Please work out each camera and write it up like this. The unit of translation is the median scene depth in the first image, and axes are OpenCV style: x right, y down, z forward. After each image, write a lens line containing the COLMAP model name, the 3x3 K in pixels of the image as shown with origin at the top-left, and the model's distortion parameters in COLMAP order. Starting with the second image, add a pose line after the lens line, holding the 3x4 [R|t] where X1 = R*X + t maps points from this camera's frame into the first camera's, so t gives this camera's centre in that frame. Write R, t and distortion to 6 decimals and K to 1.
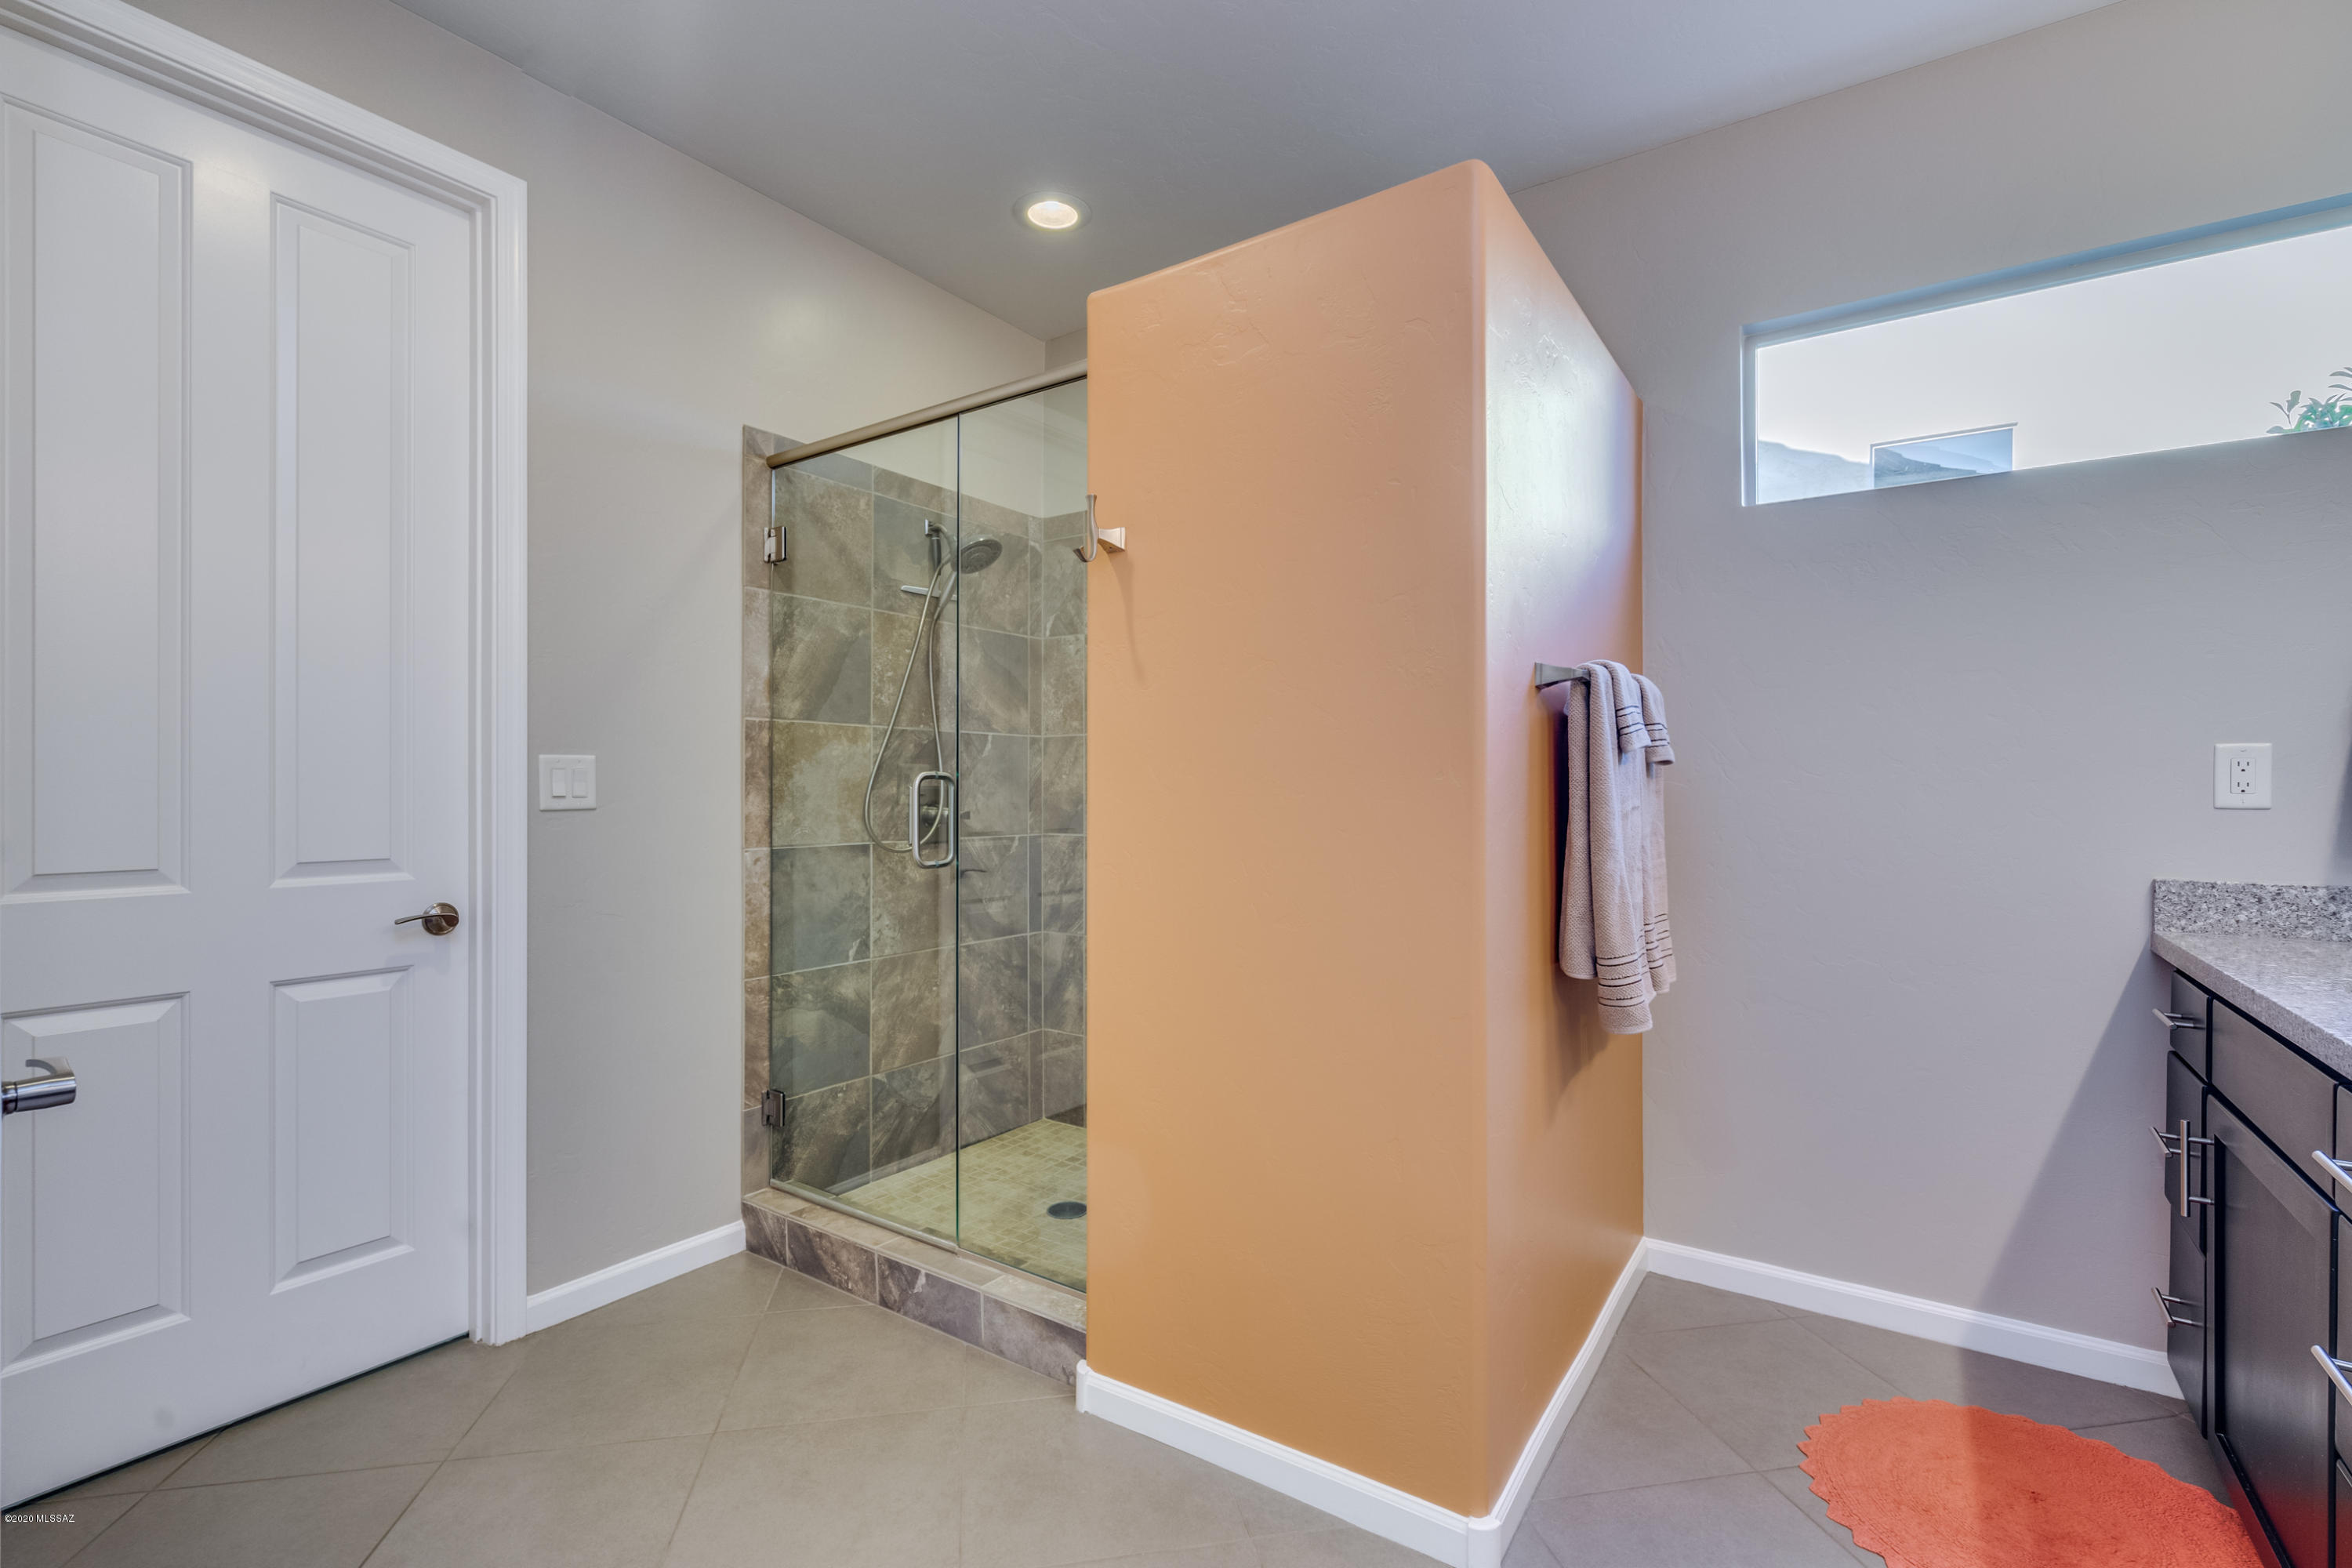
lens RADIAL K [[1079.5, 0, 1171.2], [0, 1079.5, 791.3], [0, 0, 1]] dist [-0.001871, -0.000212]
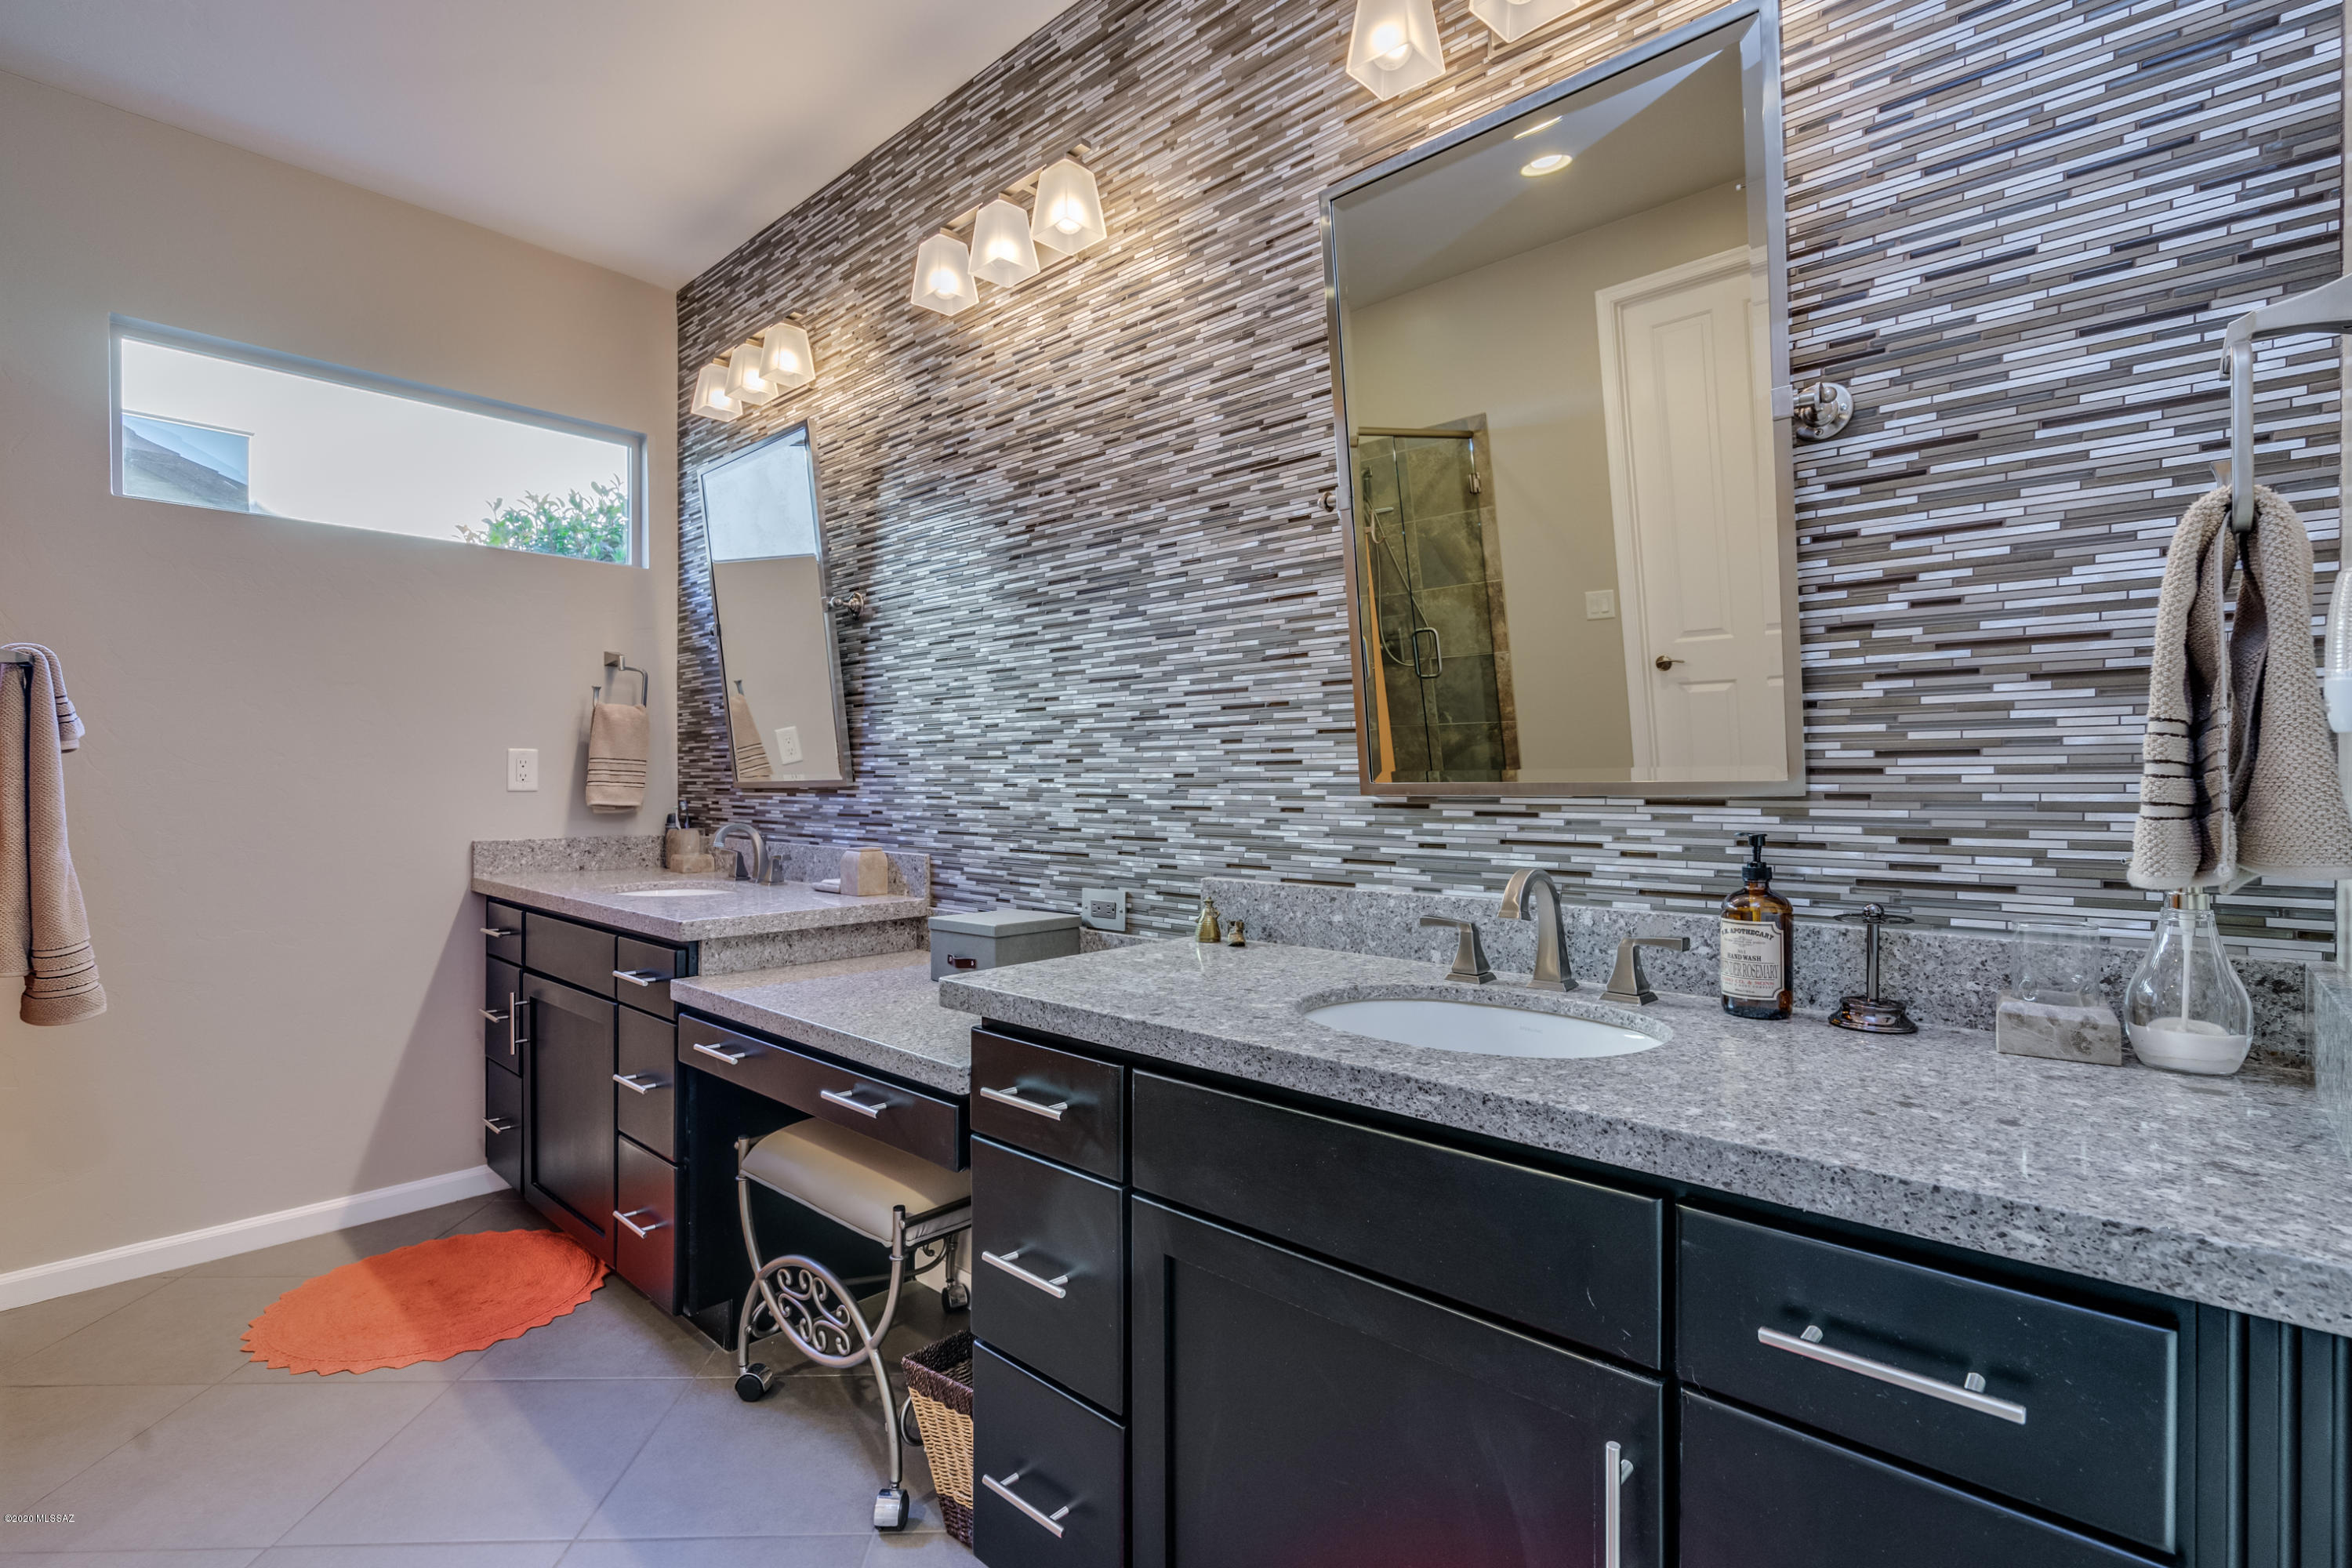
lens RADIAL K [[1079.5, 0, 1175.2], [0, 1079.5, 785.6], [0, 0, 1]] dist [-0.001871, -0.000212]
pose [[0.146973, -0.004950, 0.989128, -0.392724], [0.001964, 0.999987, 0.004713, 0.002463], [-0.989139, 0.001250, 0.146981, -0.148148]]
